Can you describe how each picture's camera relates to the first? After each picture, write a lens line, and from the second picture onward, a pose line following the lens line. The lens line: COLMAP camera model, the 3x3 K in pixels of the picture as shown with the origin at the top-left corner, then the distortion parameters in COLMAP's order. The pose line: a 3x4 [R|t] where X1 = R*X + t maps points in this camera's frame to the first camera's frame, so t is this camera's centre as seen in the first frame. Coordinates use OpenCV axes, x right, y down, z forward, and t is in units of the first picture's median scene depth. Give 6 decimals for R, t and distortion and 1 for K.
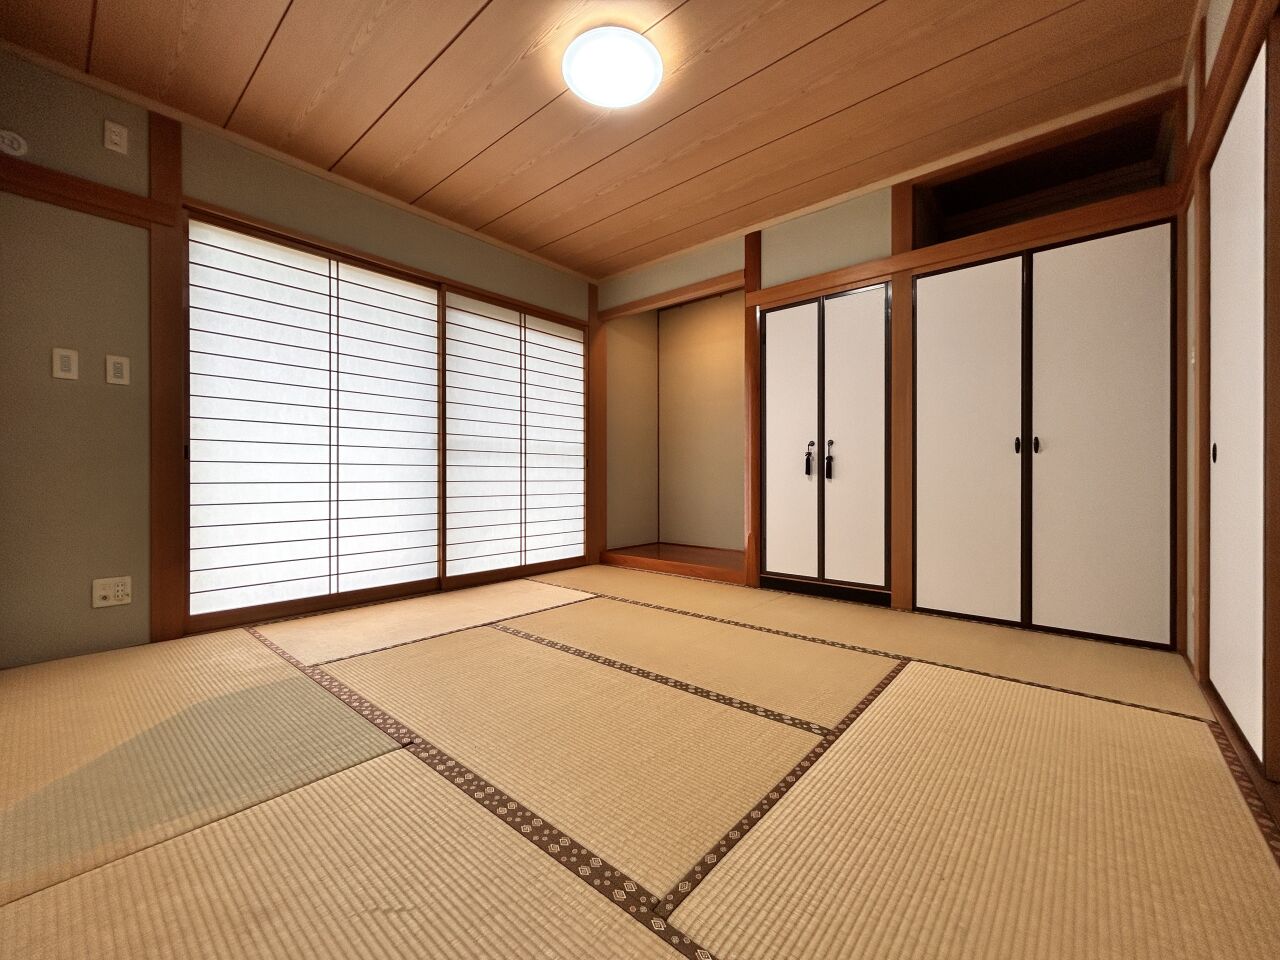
lens RADIAL K [[518.1, 0, 638.3], [0, 518.1, 478.1], [0, 0, 1]] dist [-0.000718, -0.000574]
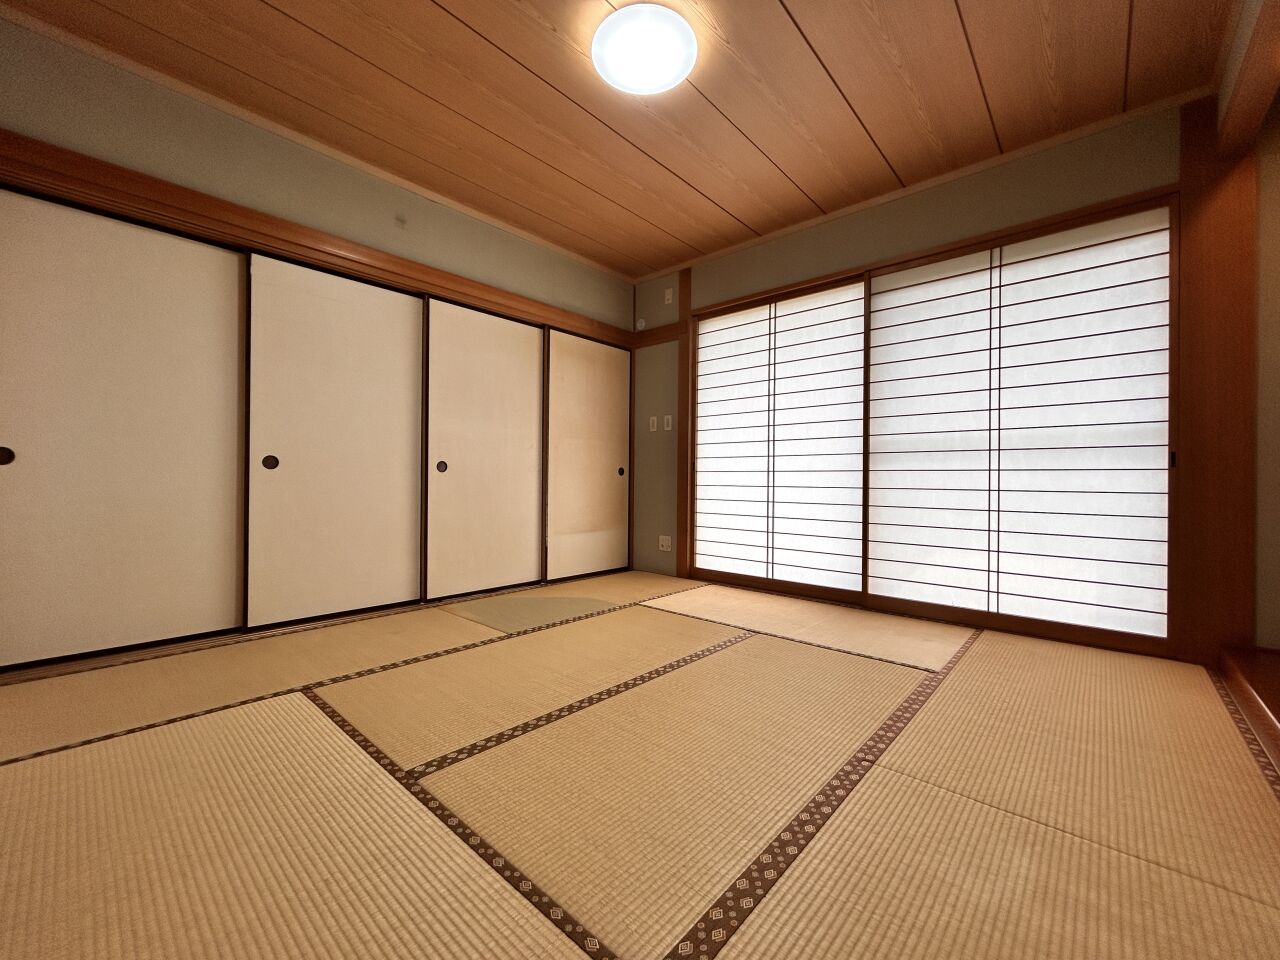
lens RADIAL K [[518.1, 0, 638.3], [0, 518.1, 478.1], [0, 0, 1]] dist [-0.000718, -0.000574]
pose [[-0.020968, -0.005829, -0.999763, 0.722071], [-0.013216, 0.999897, -0.005552, -0.000833], [0.999693, 0.013096, -0.021043, 0.821310]]
